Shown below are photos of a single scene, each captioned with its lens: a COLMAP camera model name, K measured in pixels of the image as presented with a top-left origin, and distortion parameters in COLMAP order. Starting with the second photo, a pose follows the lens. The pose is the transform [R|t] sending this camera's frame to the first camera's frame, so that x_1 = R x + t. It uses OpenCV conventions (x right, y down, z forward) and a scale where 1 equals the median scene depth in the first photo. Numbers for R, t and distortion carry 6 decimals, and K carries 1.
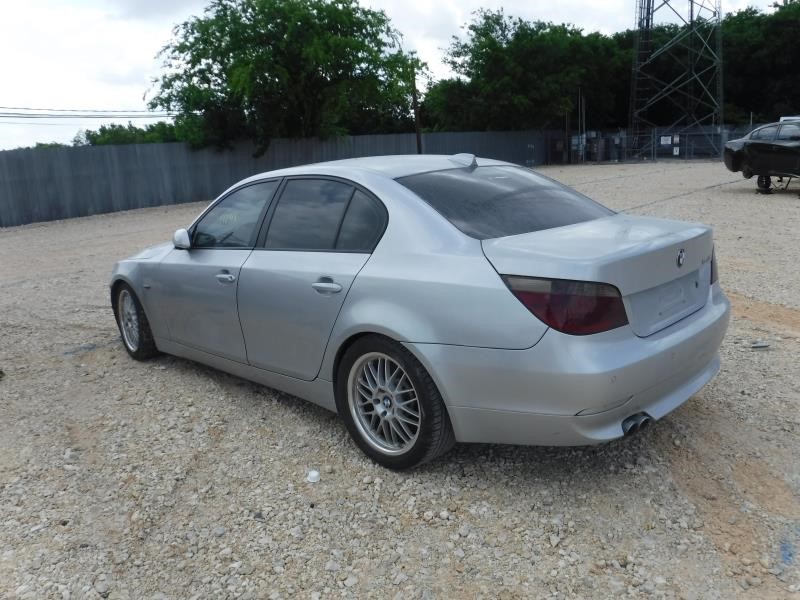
lens RADIAL K [[663.6, 0, 400.0], [0, 663.6, 300.0], [0, 0, 1]] dist [-0.093062, 0.026477]
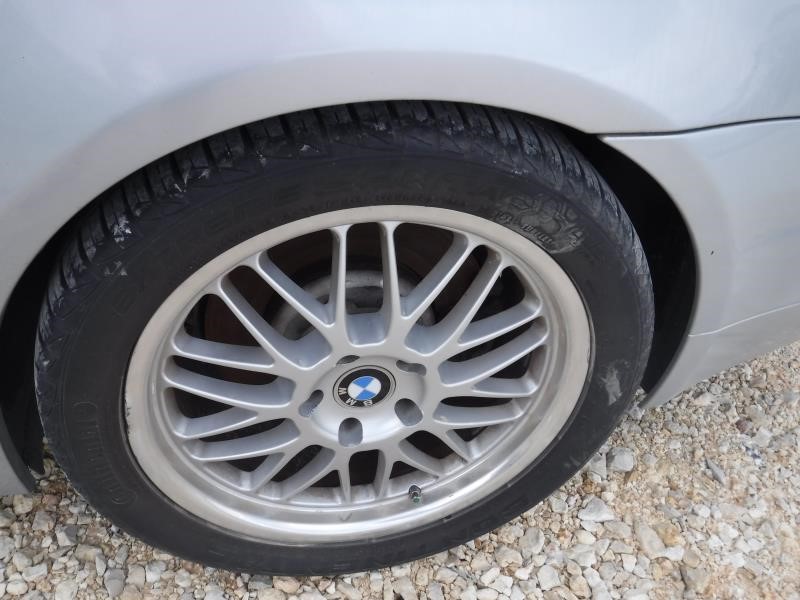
lens RADIAL K [[663.6, 0, 400.0], [0, 663.6, 300.0], [0, 0, 1]] dist [-0.093062, 0.026477]
pose [[0.555634, -0.415822, 0.719974, -0.021107], [0.002700, 0.866848, 0.498566, 0.001377], [-0.831422, -0.275076, 0.482773, 0.111327]]
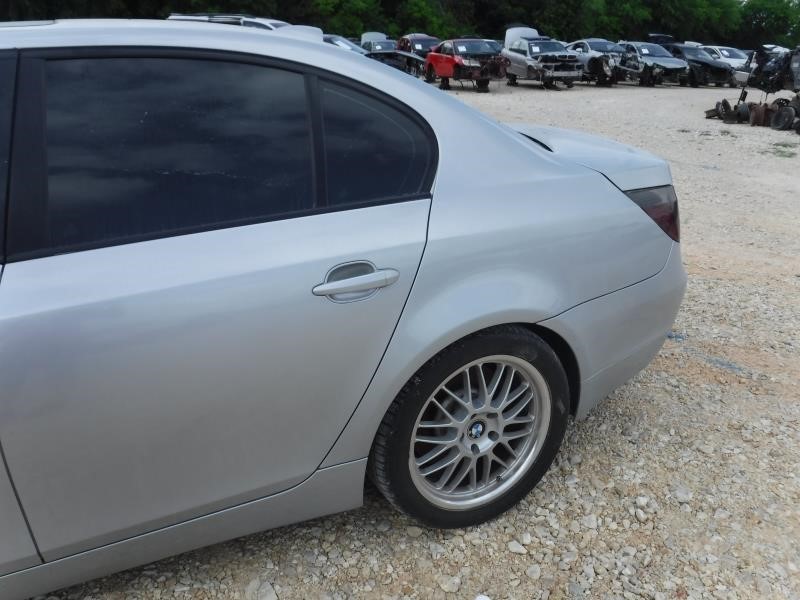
lens RADIAL K [[663.6, 0, 400.0], [0, 663.6, 300.0], [0, 0, 1]] dist [-0.093062, 0.026477]
pose [[0.331493, -0.287114, 0.898709, -0.071851], [0.174876, 0.954762, 0.240517, -0.015897], [-0.927109, 0.077432, 0.366706, 0.104198]]
